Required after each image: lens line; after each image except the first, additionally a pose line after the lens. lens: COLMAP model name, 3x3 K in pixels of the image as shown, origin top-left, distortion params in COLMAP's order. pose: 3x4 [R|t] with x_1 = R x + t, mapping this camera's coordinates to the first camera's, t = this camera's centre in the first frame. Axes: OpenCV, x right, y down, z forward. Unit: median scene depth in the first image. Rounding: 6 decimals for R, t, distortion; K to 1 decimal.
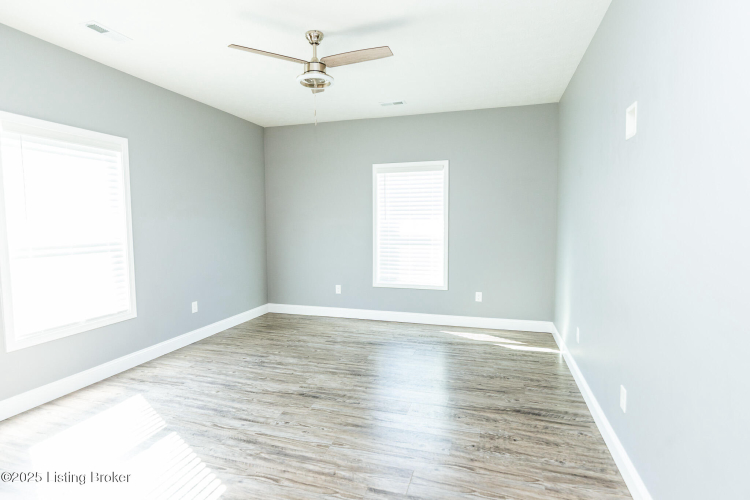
lens RADIAL K [[369.6, 0, 375.0], [0, 369.6, 250.0], [0, 0, 1]] dist [0.000021, -0.000017]
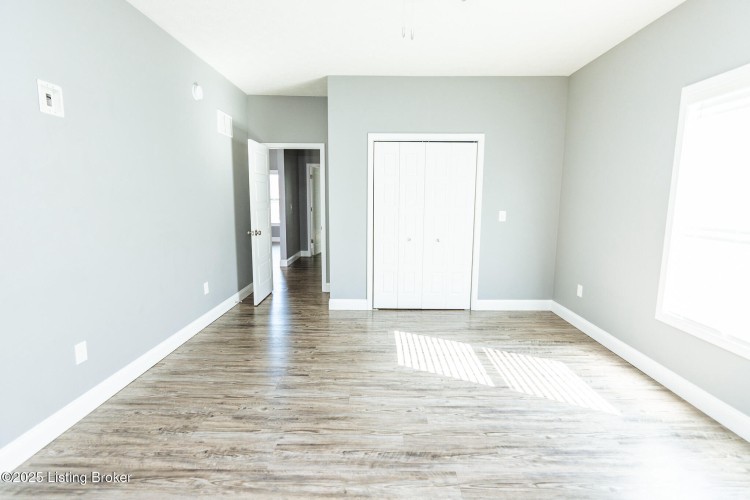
lens RADIAL K [[369.6, 0, 375.0], [0, 369.6, 250.0], [0, 0, 1]] dist [0.000021, -0.000017]
pose [[-0.958550, 0.038164, -0.282357, 0.093231], [-0.025890, 0.975222, 0.219707, -0.134699], [0.283746, 0.217910, -0.933811, 1.748591]]
